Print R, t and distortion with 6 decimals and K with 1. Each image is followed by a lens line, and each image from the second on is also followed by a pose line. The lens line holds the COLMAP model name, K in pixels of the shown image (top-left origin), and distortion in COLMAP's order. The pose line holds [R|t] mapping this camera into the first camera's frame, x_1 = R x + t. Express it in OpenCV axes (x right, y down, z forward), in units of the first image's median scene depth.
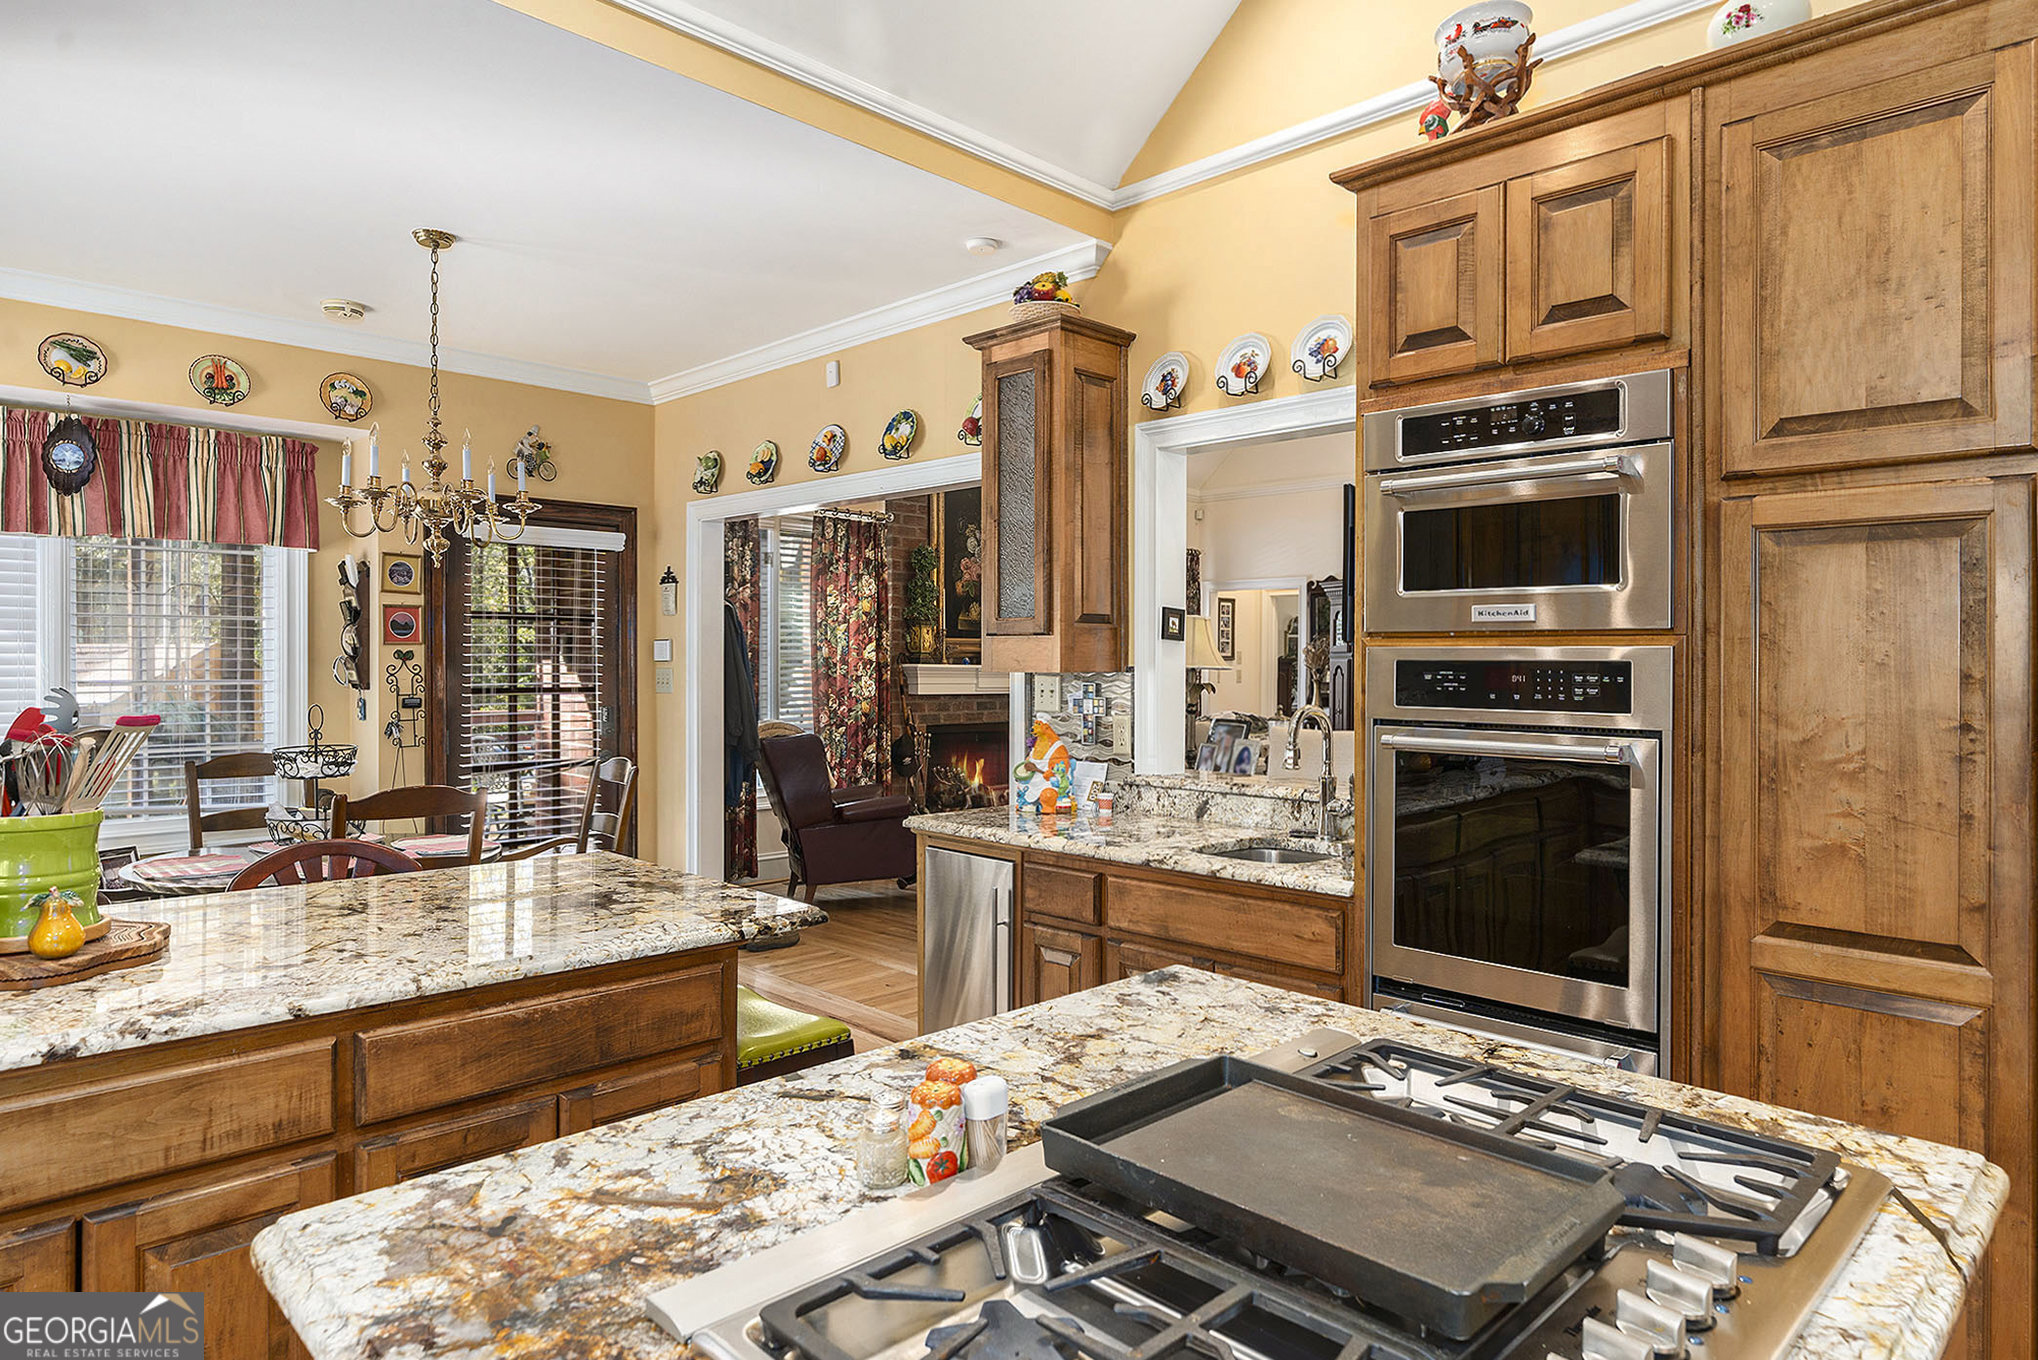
lens RADIAL K [[1196.6, 0, 966.6], [0, 1196.6, 659.2], [0, 0, 1]] dist [-0.003206, 0.007665]
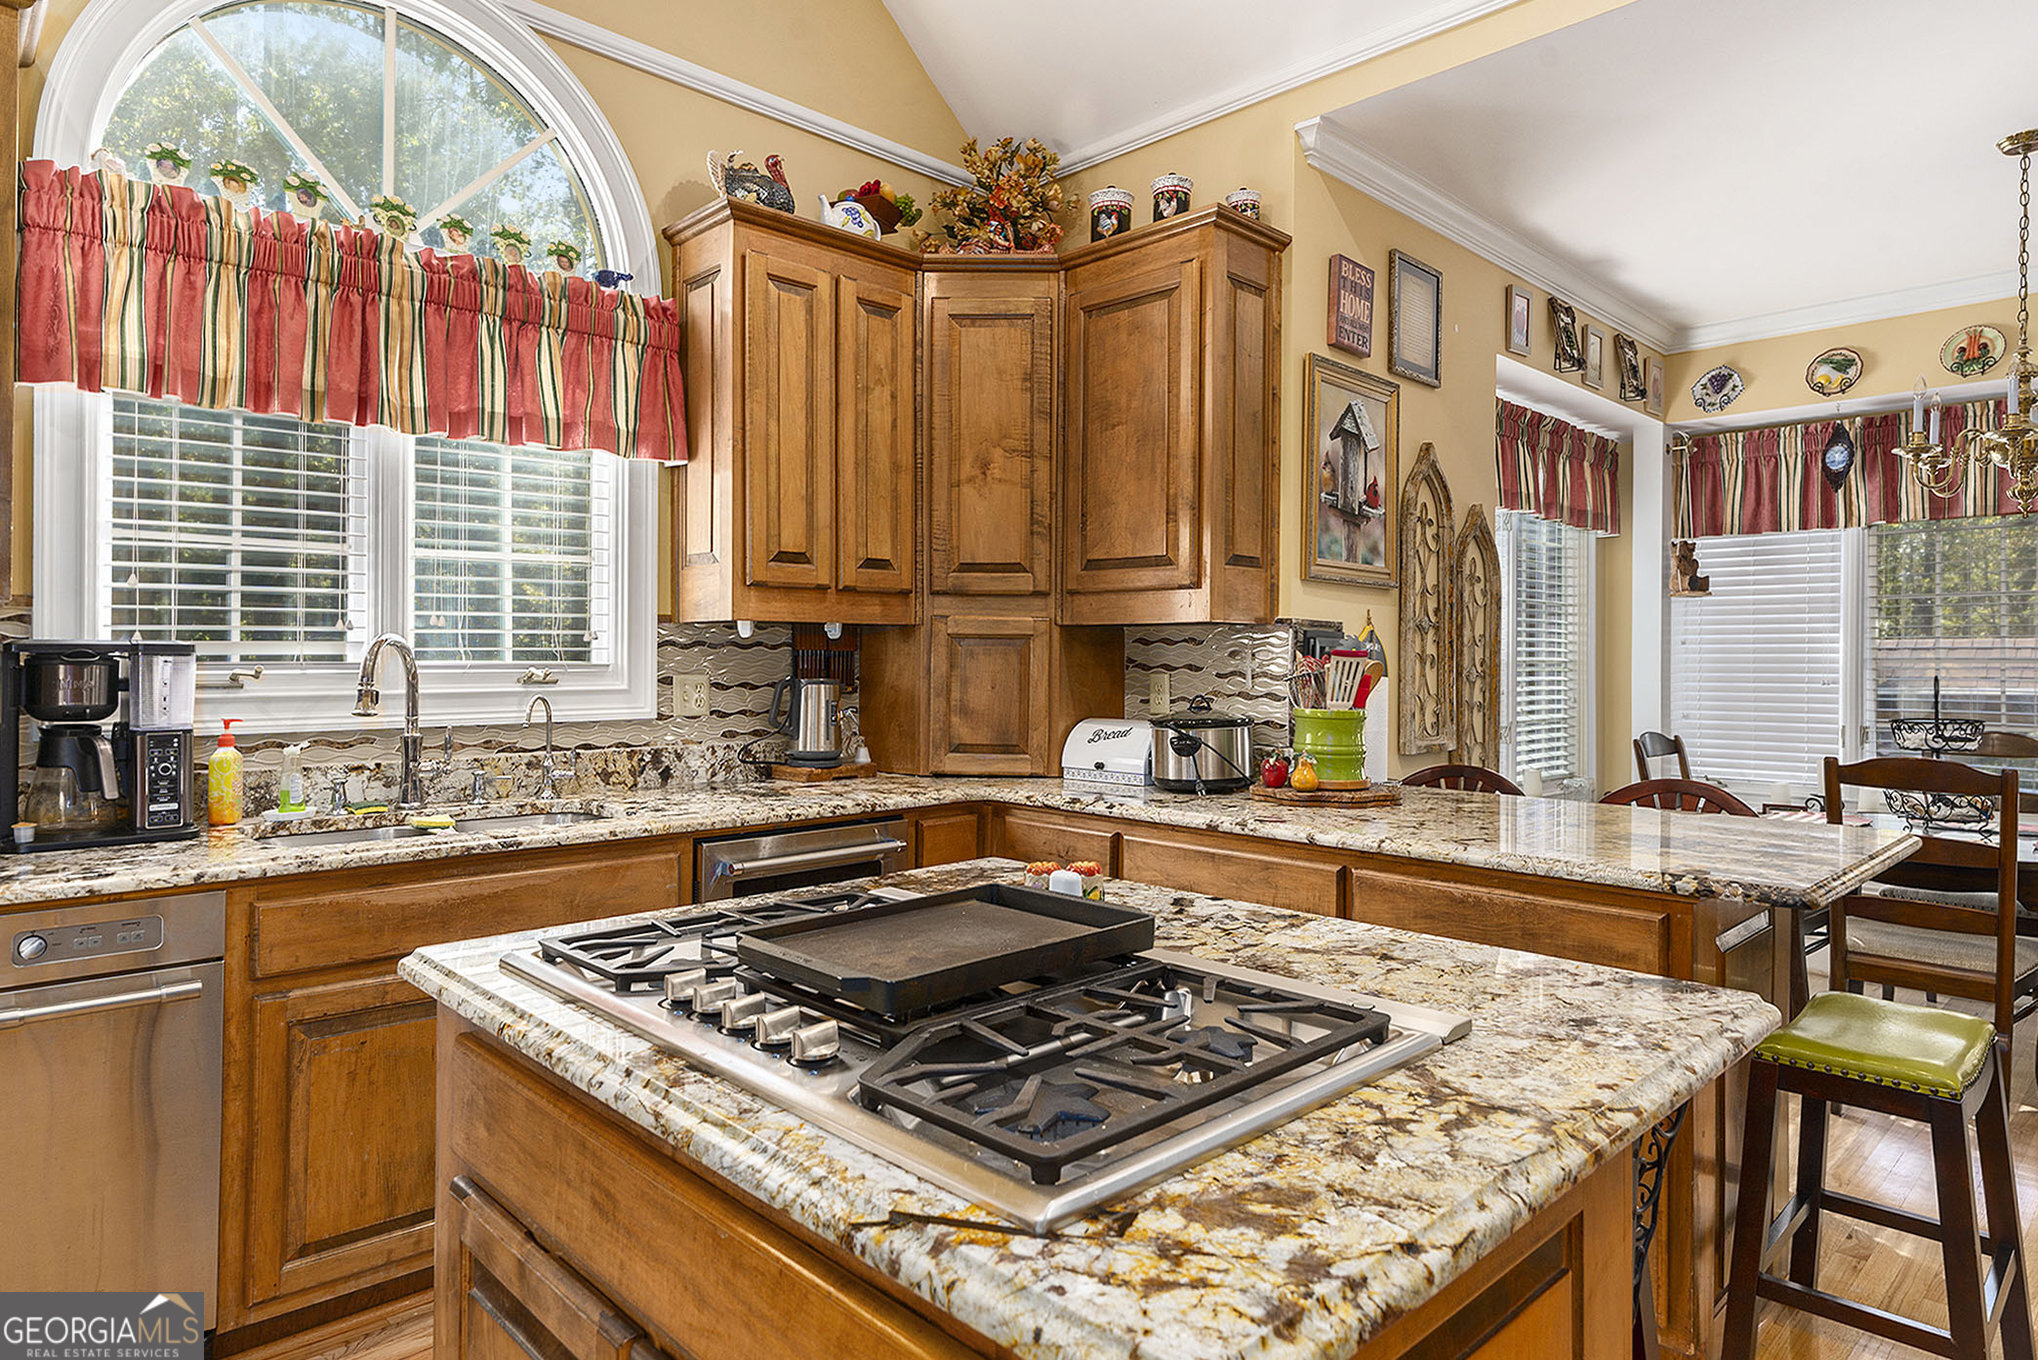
lens RADIAL K [[1196.6, 0, 1075.7], [0, 1196.6, 669.4], [0, 0, 1]] dist [-0.003206, 0.007665]
pose [[0.028299, 0.003061, -0.999595, 1.059863], [-0.003056, 0.999991, 0.002975, 0.087405], [0.999595, 0.002970, 0.028309, 0.730782]]
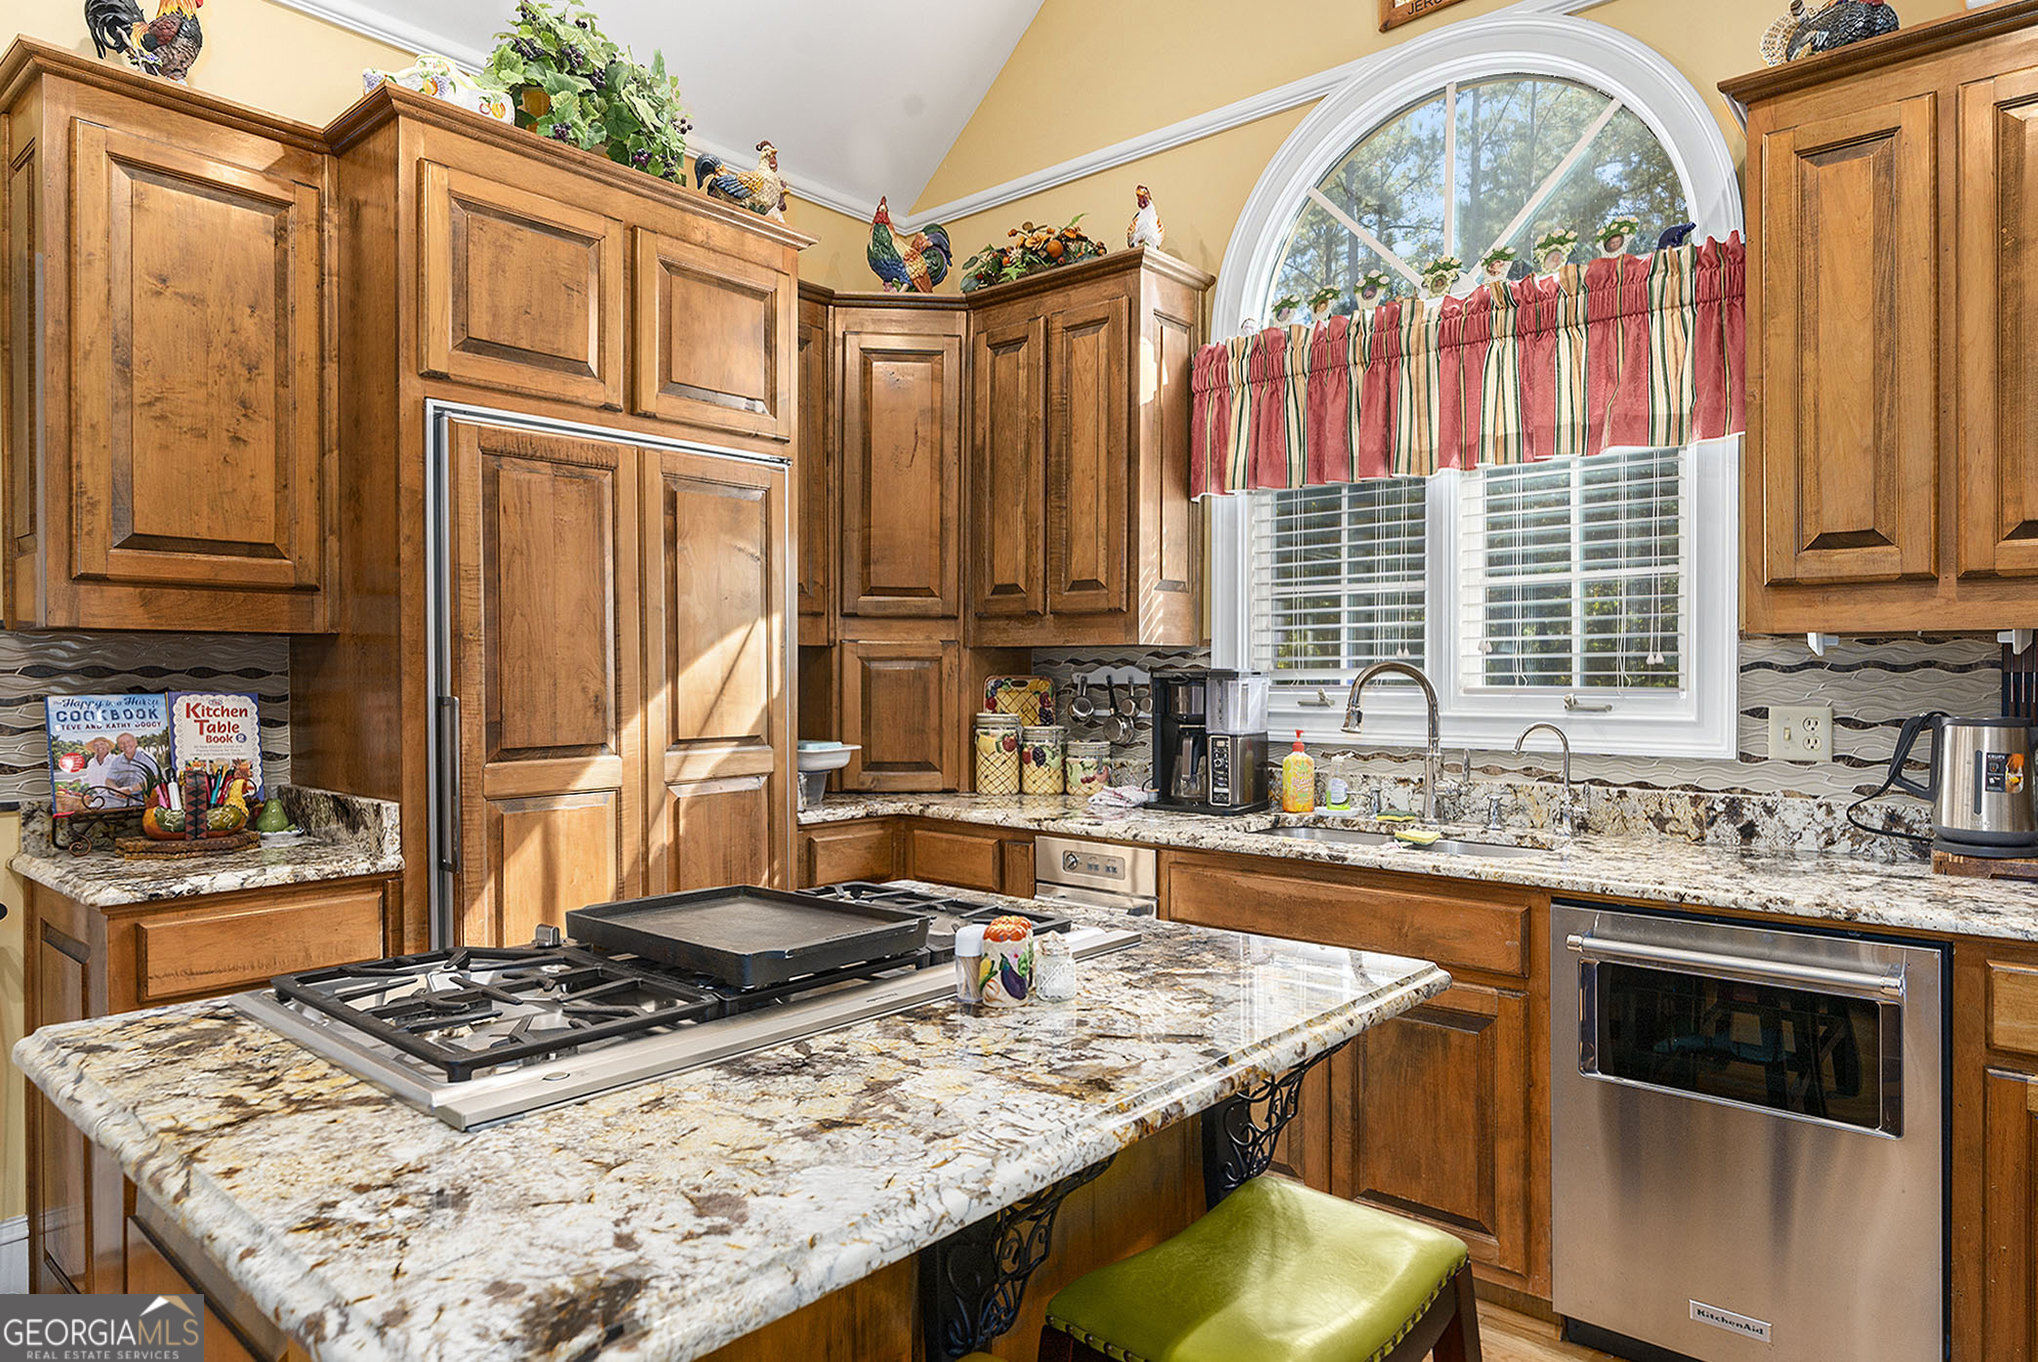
lens RADIAL K [[1196.6, 0, 1001.7], [0, 1196.6, 664.6], [0, 0, 1]] dist [-0.003206, 0.007665]
pose [[-0.995509, -0.011088, -0.094013, 0.079454], [-0.010239, 0.999902, -0.009511, 0.075228], [0.094110, -0.008505, -0.995526, 1.670184]]
